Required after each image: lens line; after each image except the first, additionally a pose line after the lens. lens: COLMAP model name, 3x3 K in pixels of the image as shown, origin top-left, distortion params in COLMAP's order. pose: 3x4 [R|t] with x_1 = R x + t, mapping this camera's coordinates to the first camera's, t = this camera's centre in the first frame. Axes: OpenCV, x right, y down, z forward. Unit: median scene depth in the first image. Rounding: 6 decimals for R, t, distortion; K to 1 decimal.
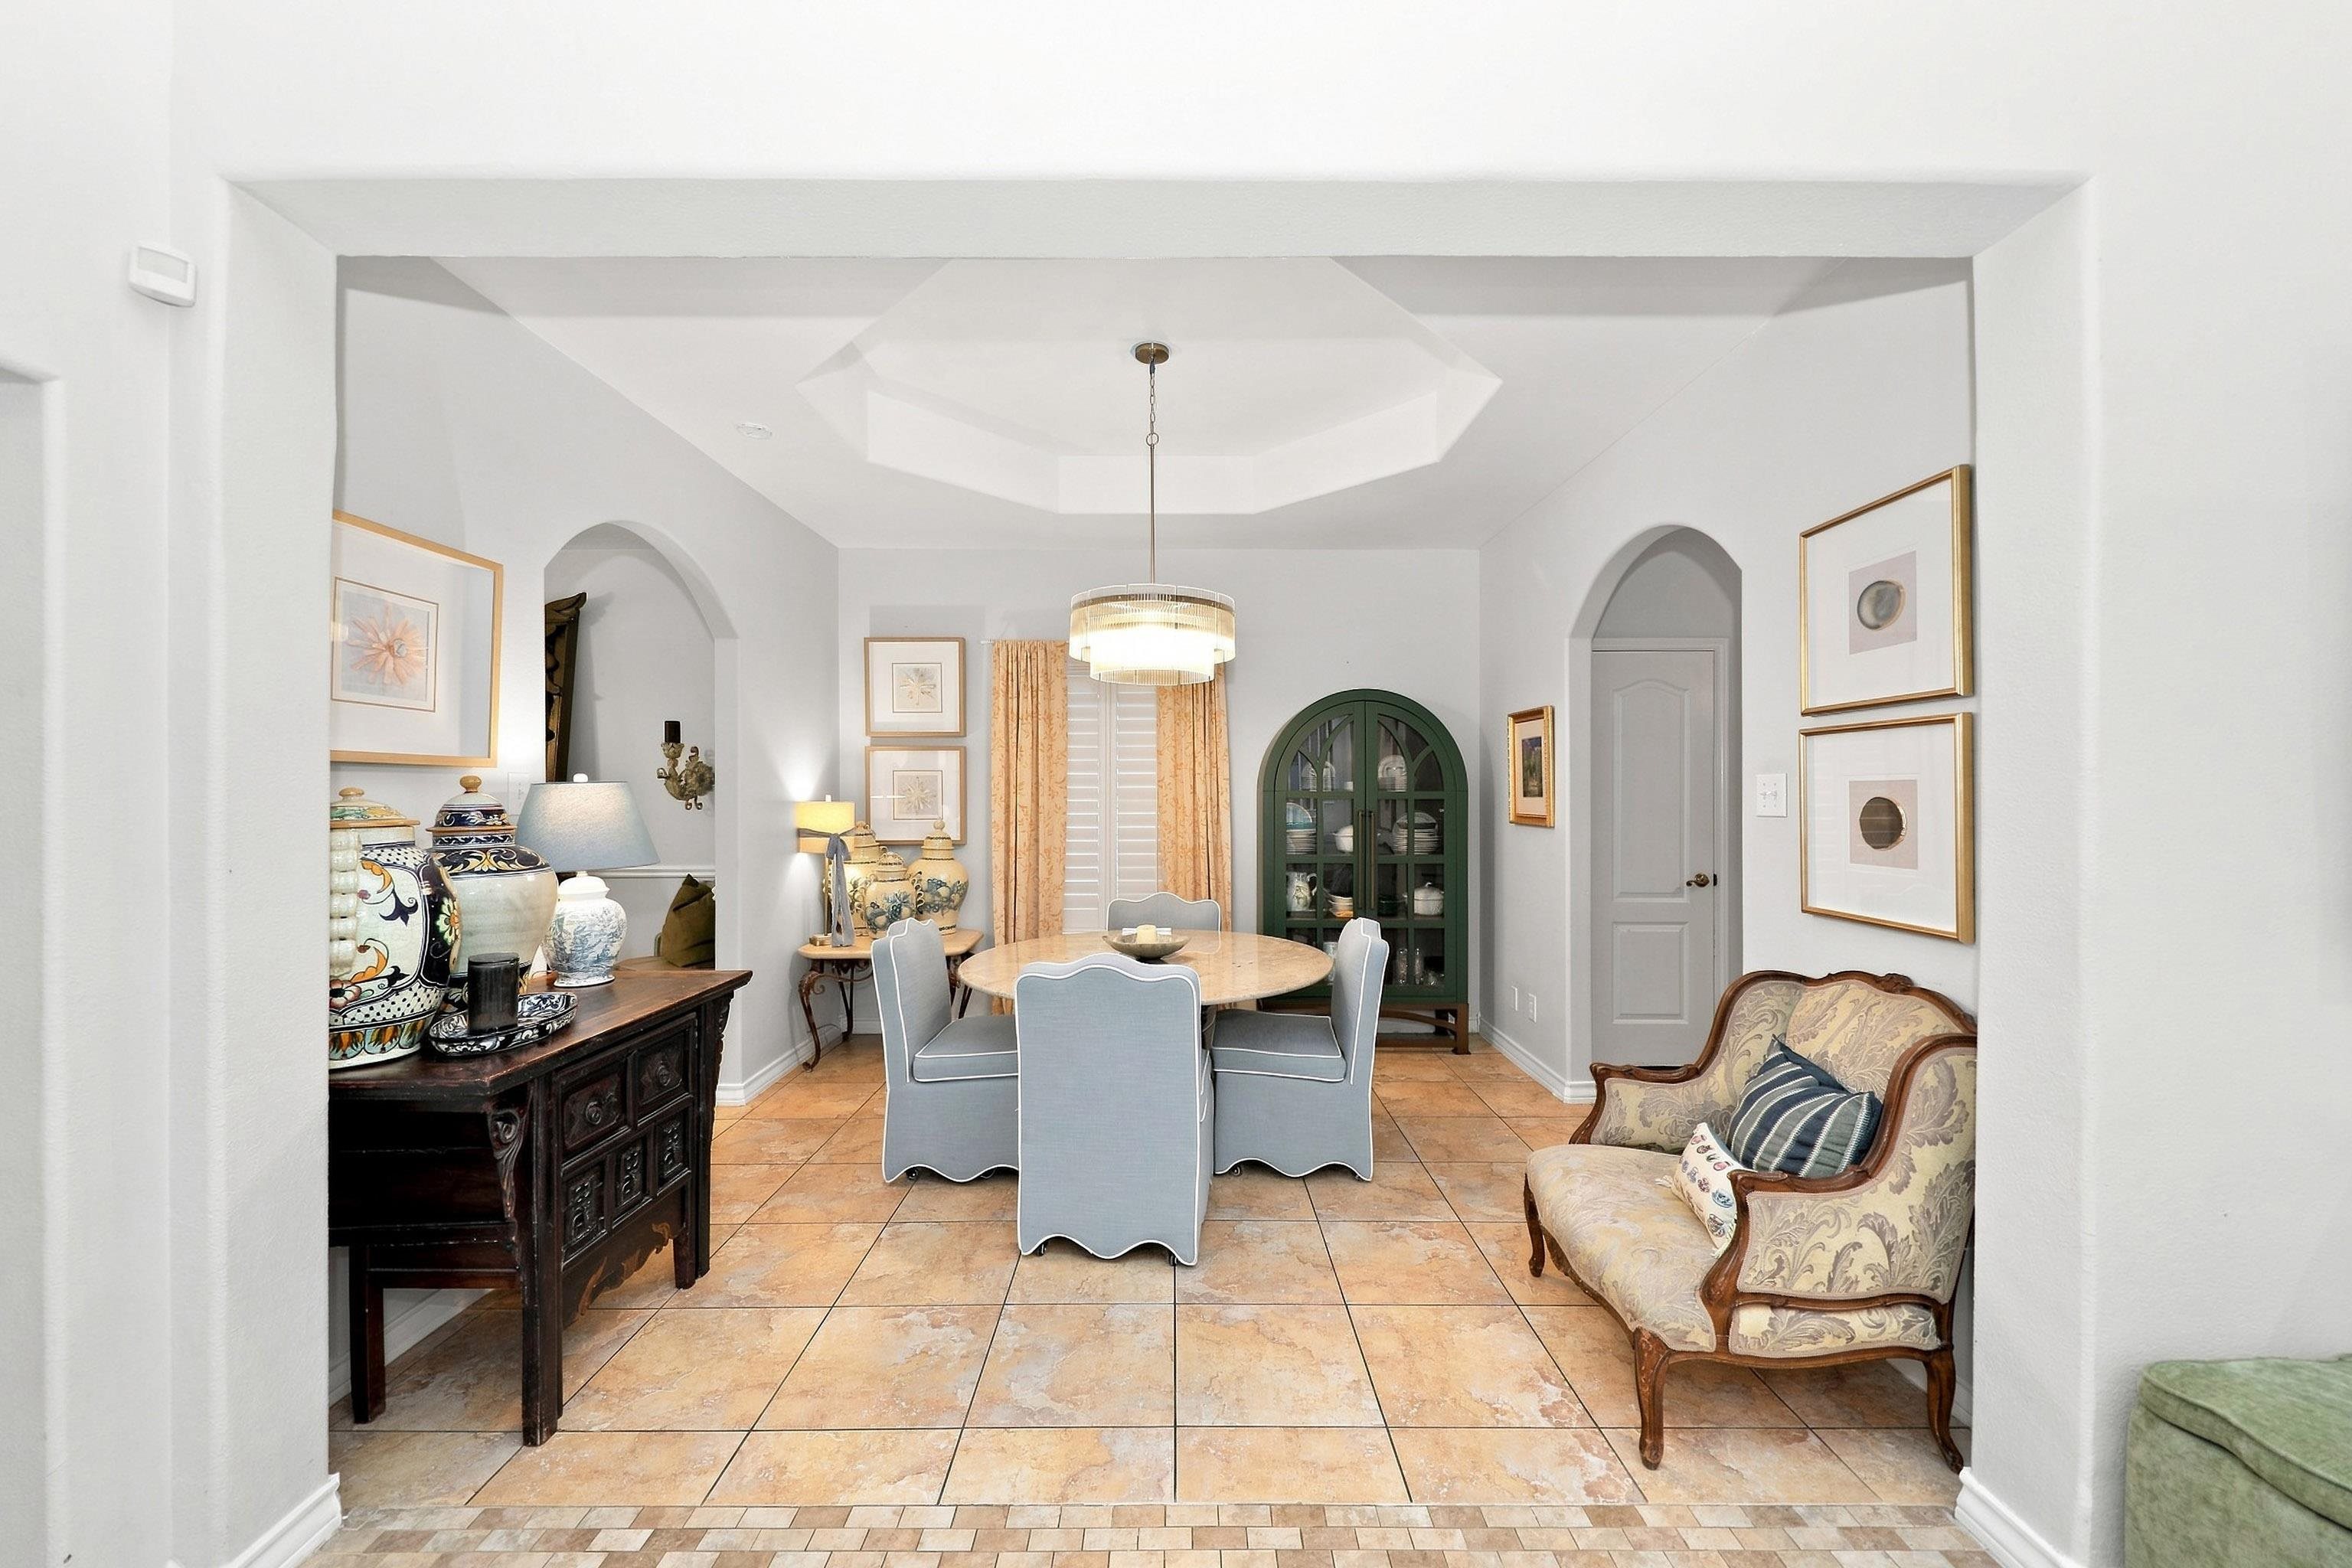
lens RADIAL K [[900.2, 0, 1176.0], [0, 900.2, 784.0], [0, 0, 1]] dist [-0.000978, -0.000046]
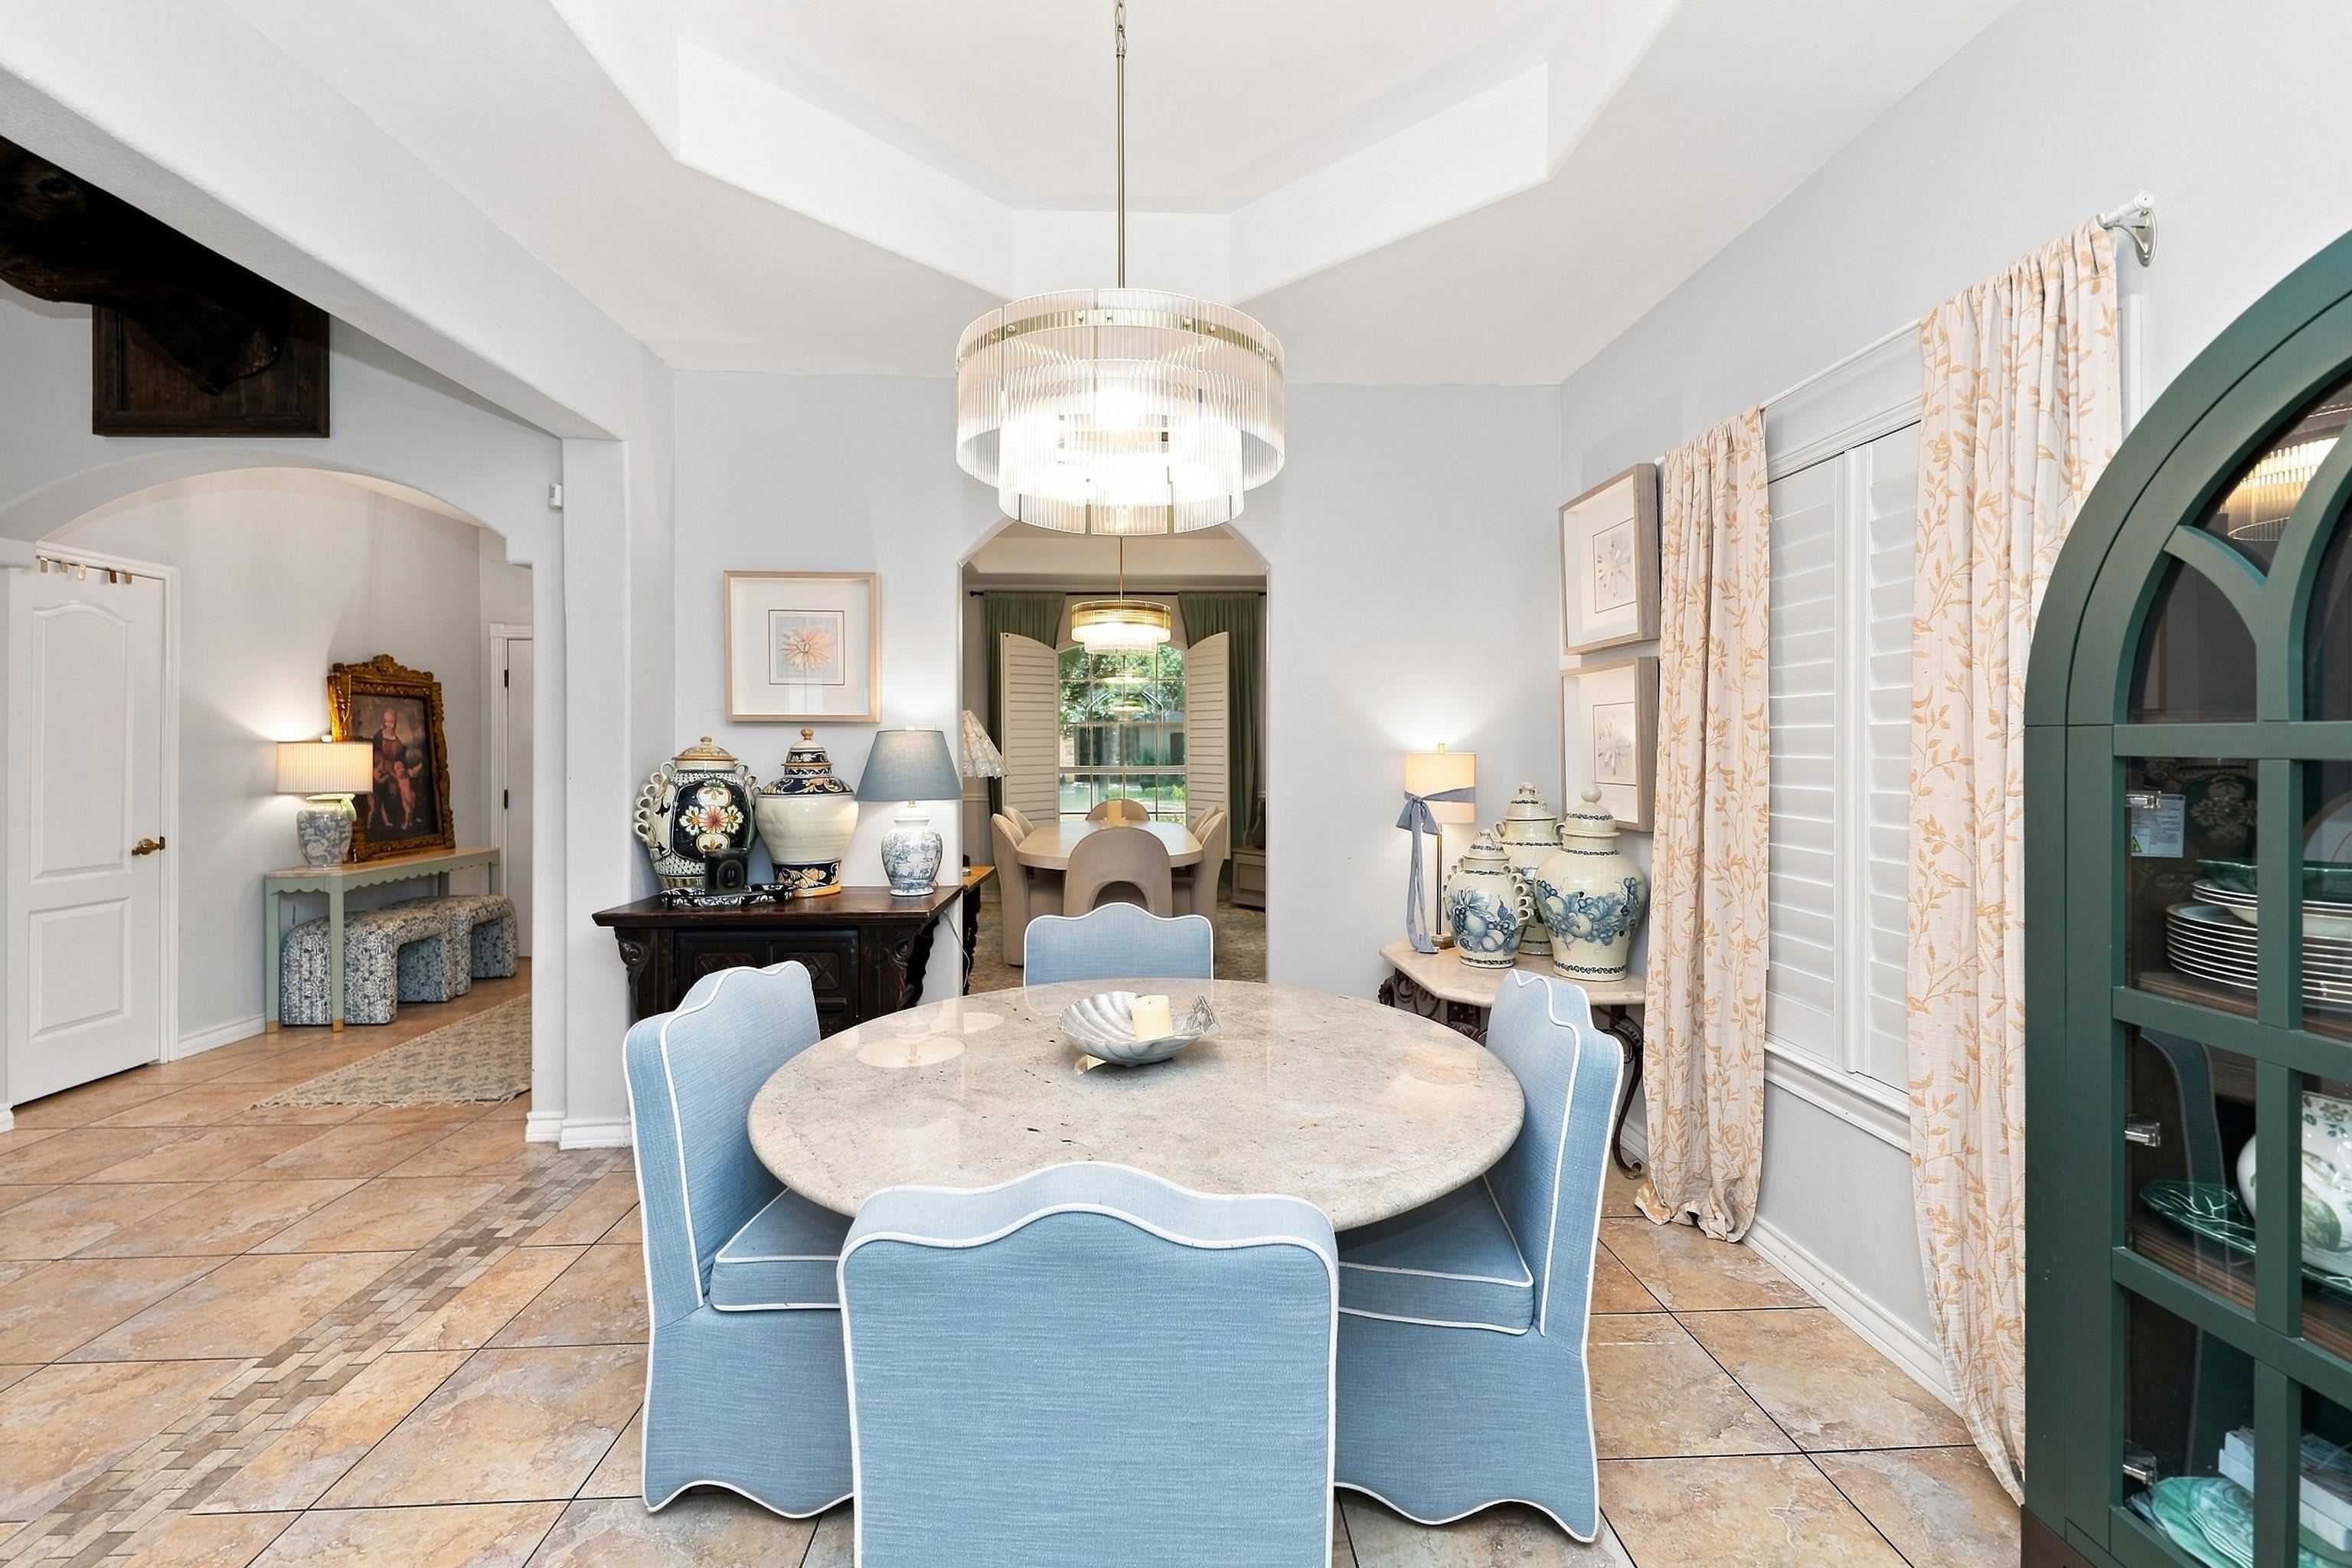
lens RADIAL K [[959.4, 0, 1182.1], [0, 959.4, 746.2], [0, 0, 1]] dist [0.000806, -0.000244]
pose [[0.050261, -0.000441, -0.998736, 0.939724], [0.007280, 0.999973, -0.000075, 0.029447], [0.998710, -0.007267, 0.050263, 1.819777]]
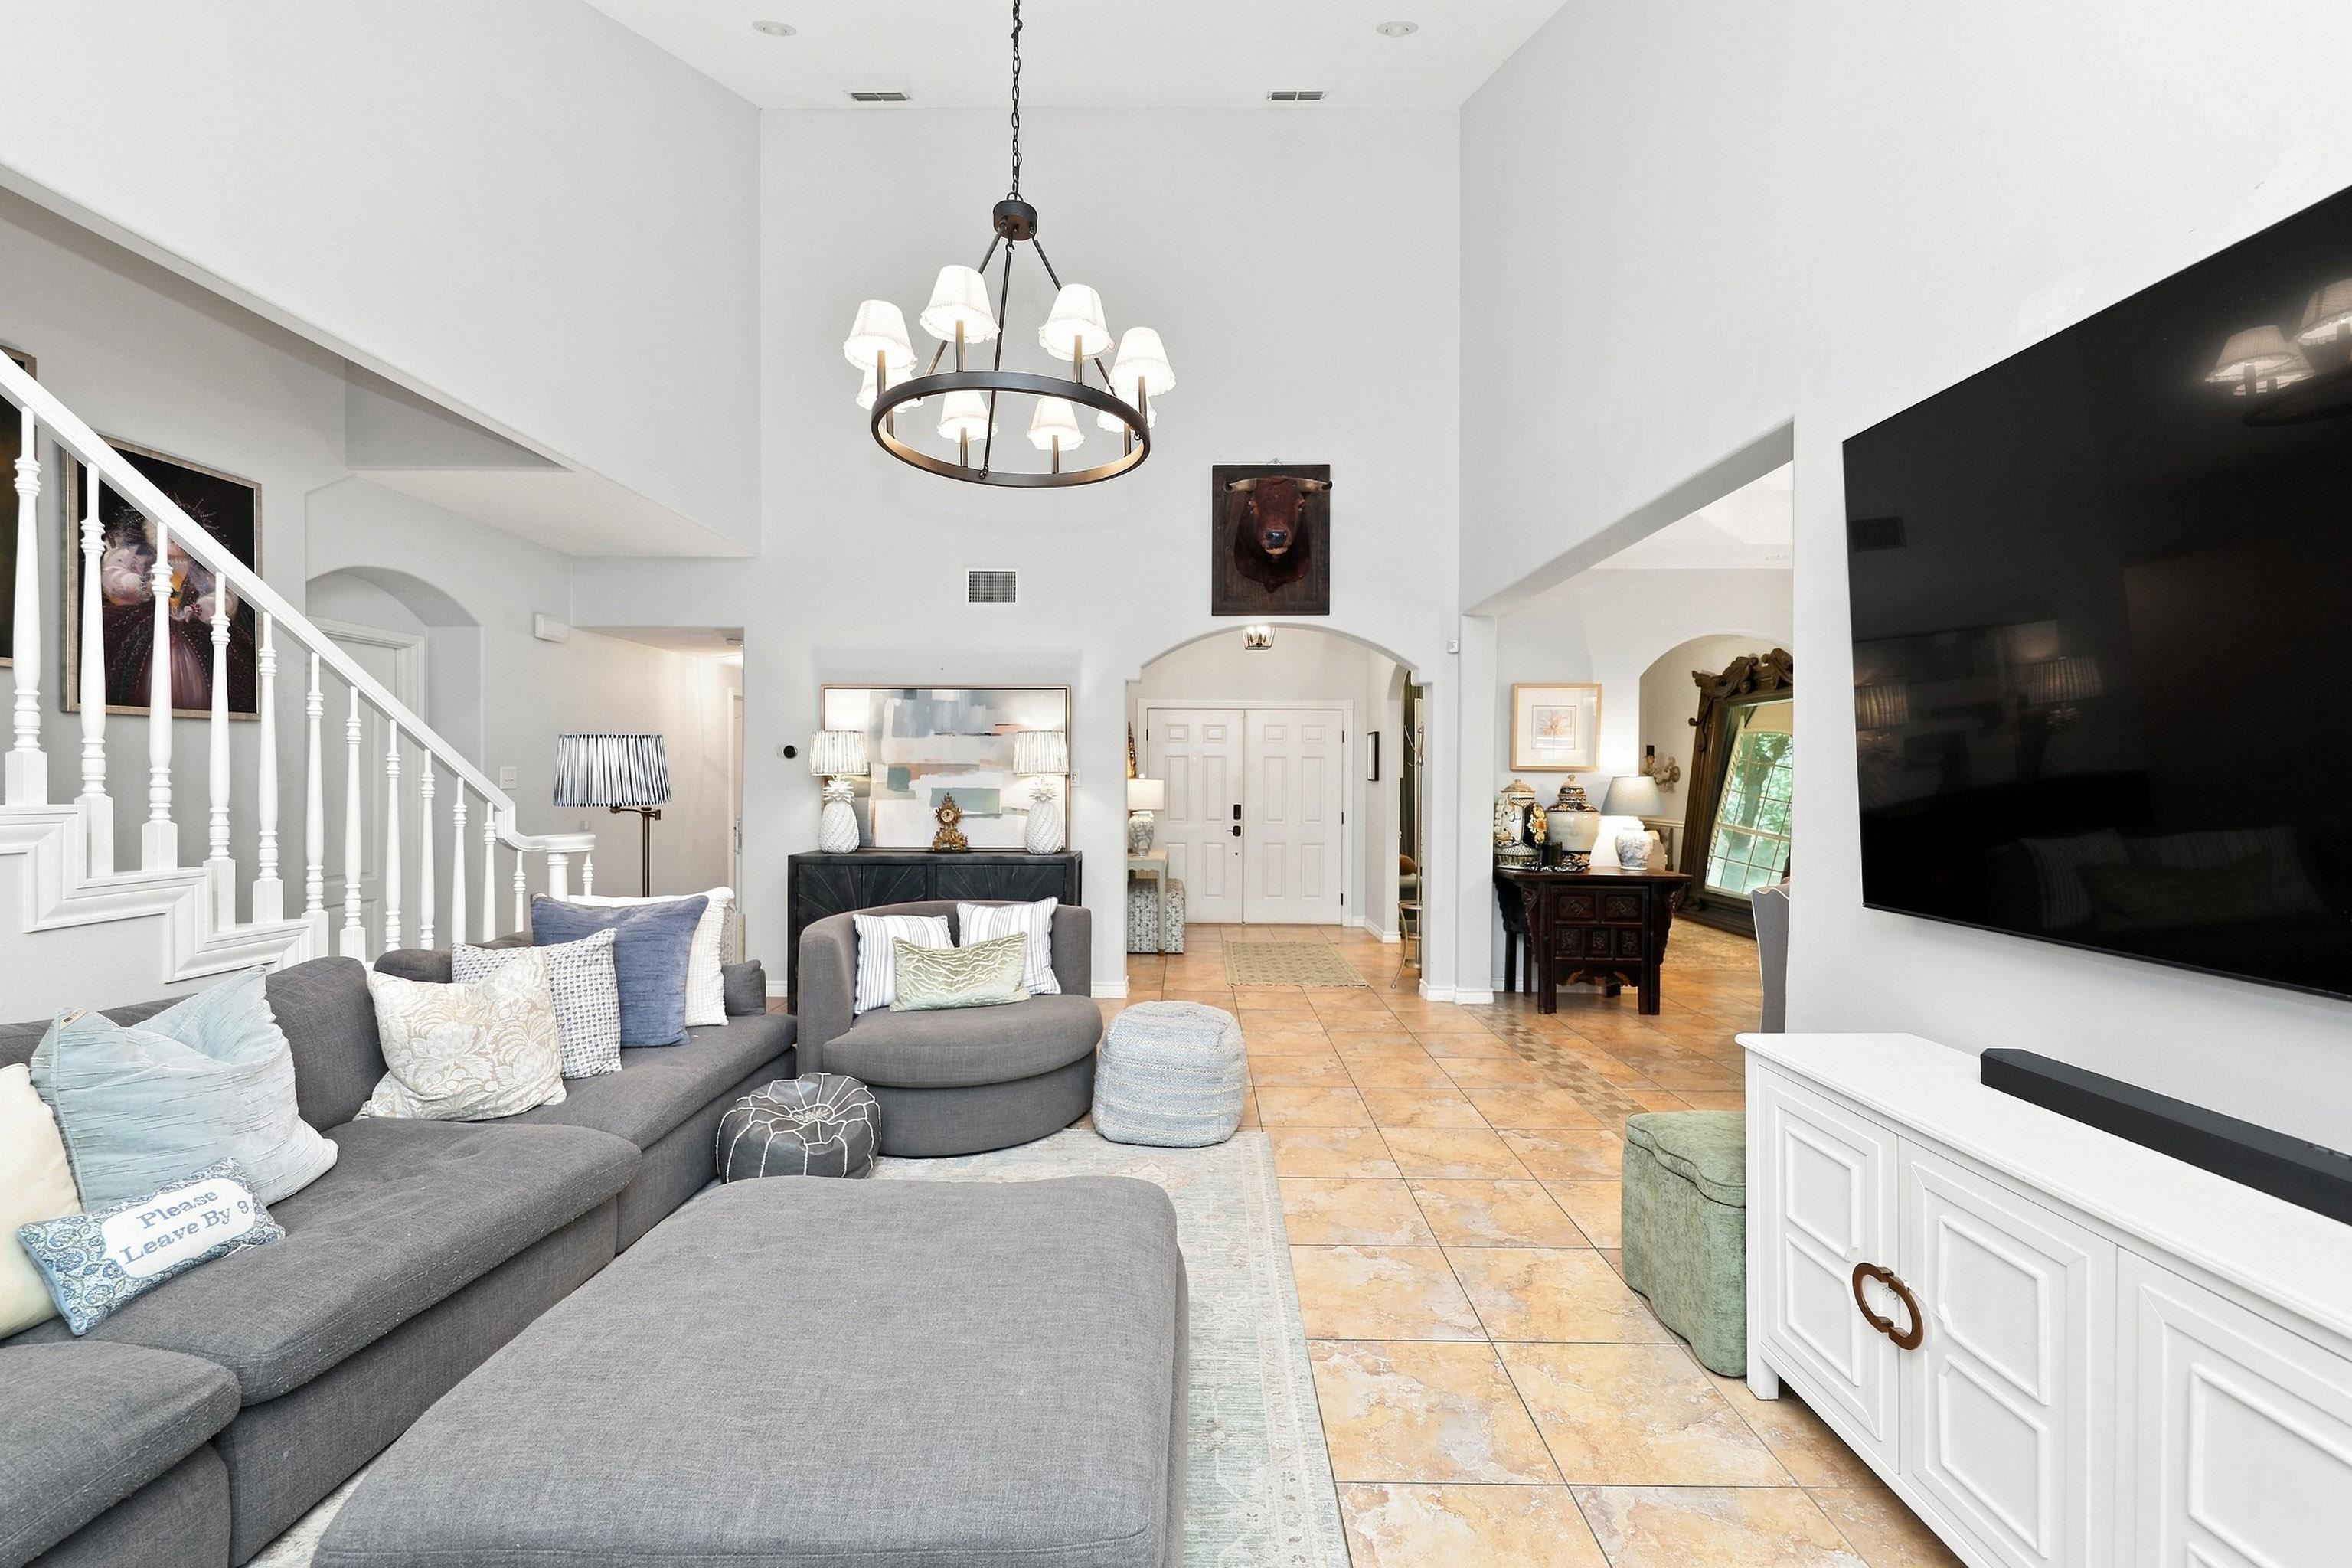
lens RADIAL K [[937.9, 0, 1174.7], [0, 937.9, 792.4], [0, 0, 1]] dist [0.009208, -0.000128]
pose [[-0.009435, 0.021950, -0.999715, 2.236095], [0.004134, 0.999751, 0.021911, -0.022209], [0.999947, -0.003926, -0.009523, -0.111935]]
